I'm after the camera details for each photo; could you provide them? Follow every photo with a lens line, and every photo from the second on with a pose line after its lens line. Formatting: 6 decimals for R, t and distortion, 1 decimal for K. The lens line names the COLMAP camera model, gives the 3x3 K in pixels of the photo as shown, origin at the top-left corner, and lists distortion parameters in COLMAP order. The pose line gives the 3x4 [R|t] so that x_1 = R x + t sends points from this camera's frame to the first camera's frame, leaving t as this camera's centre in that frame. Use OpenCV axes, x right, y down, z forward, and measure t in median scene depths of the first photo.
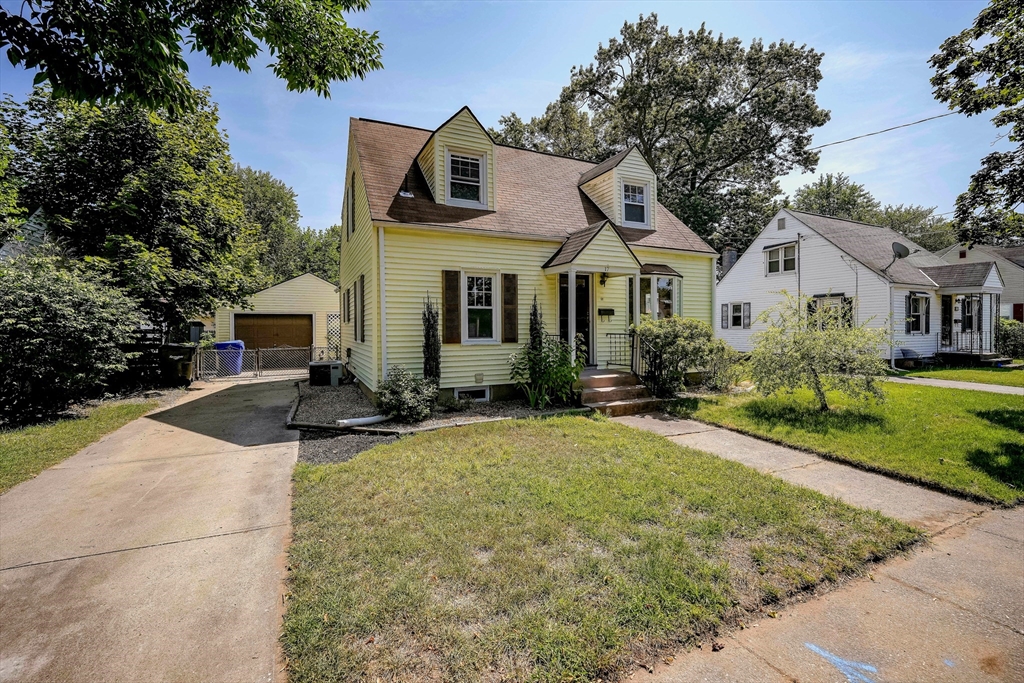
lens RADIAL K [[428.9, 0, 513.7], [0, 428.9, 329.2], [0, 0, 1]] dist [-0.010381, -0.000240]
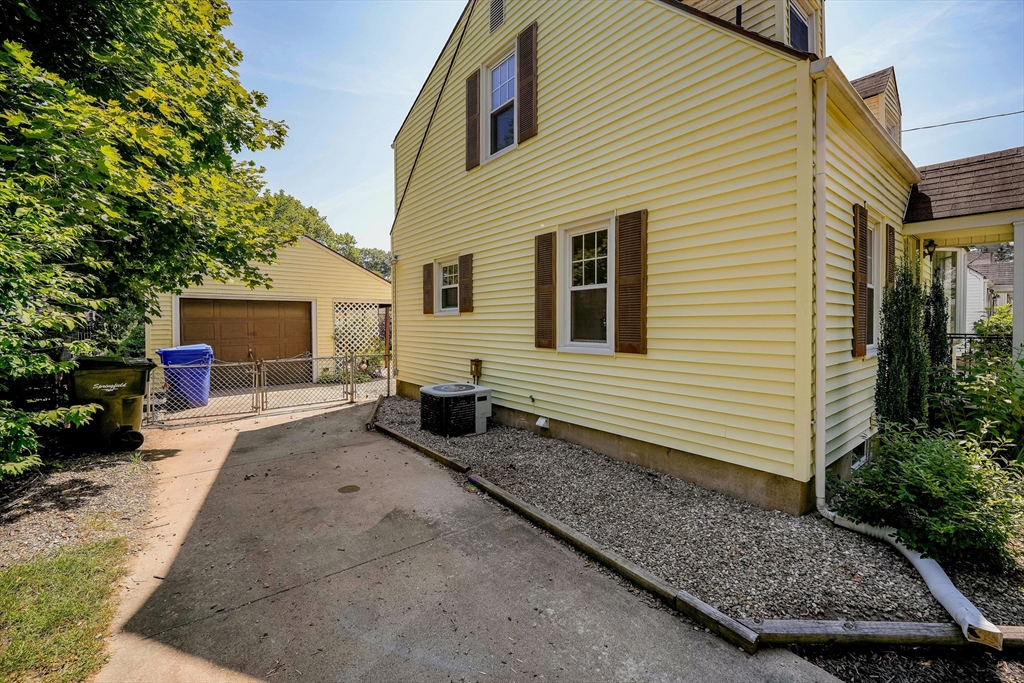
lens RADIAL K [[428.9, 0, 513.7], [0, 428.9, 329.2], [0, 0, 1]] dist [-0.010381, -0.000240]
pose [[0.230270, 0.018938, -0.972942, 0.441269], [-0.001449, 0.999816, 0.019118, -0.005676], [0.973126, -0.002992, 0.230255, 0.757993]]
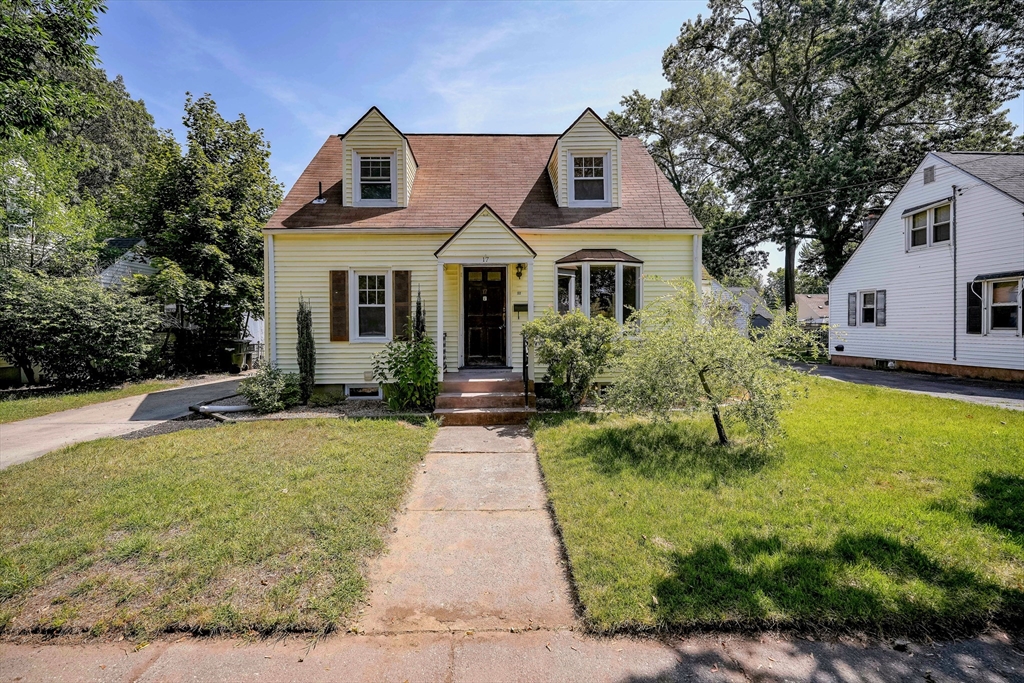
lens RADIAL K [[434.6, 0, 511.3], [0, 434.6, 331.5], [0, 0, 1]] dist [-0.011664, 0.000743]
pose [[0.917916, 0.004199, -0.396754, 0.612546], [0.000379, 0.999934, 0.011461, -0.001668], [0.396776, -0.010671, 0.917854, 0.191224]]
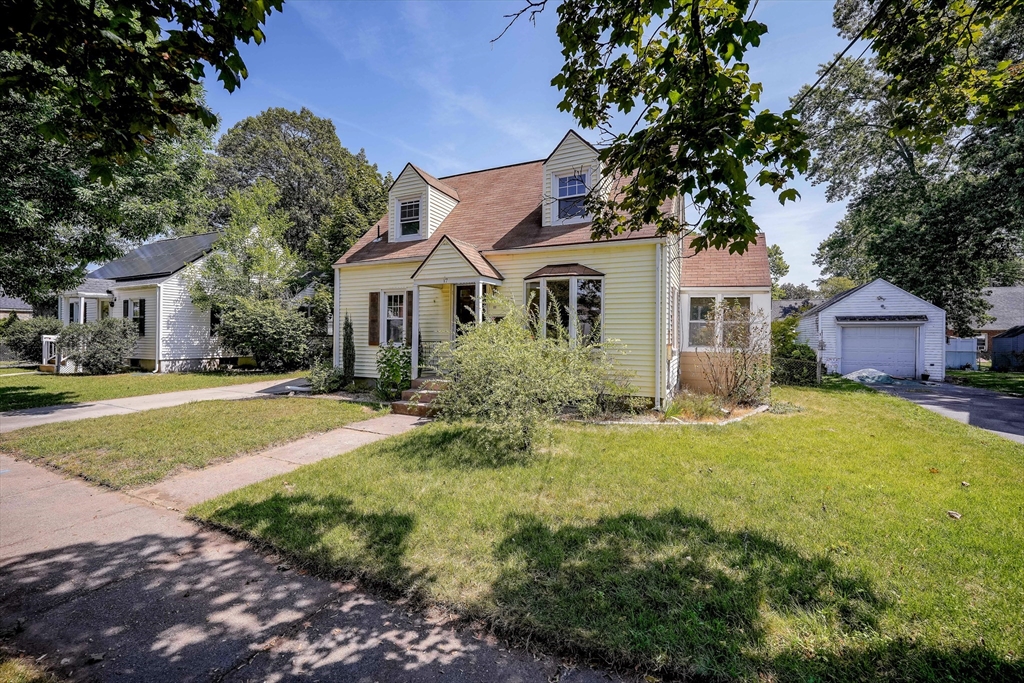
lens RADIAL K [[434.6, 0, 517.8], [0, 434.6, 331.1], [0, 0, 1]] dist [-0.003314, -0.000451]
pose [[0.634364, 0.004468, -0.773022, 1.148731], [-0.016560, 0.999832, -0.007810, -0.008420], [0.772857, 0.017756, 0.634331, 0.445787]]
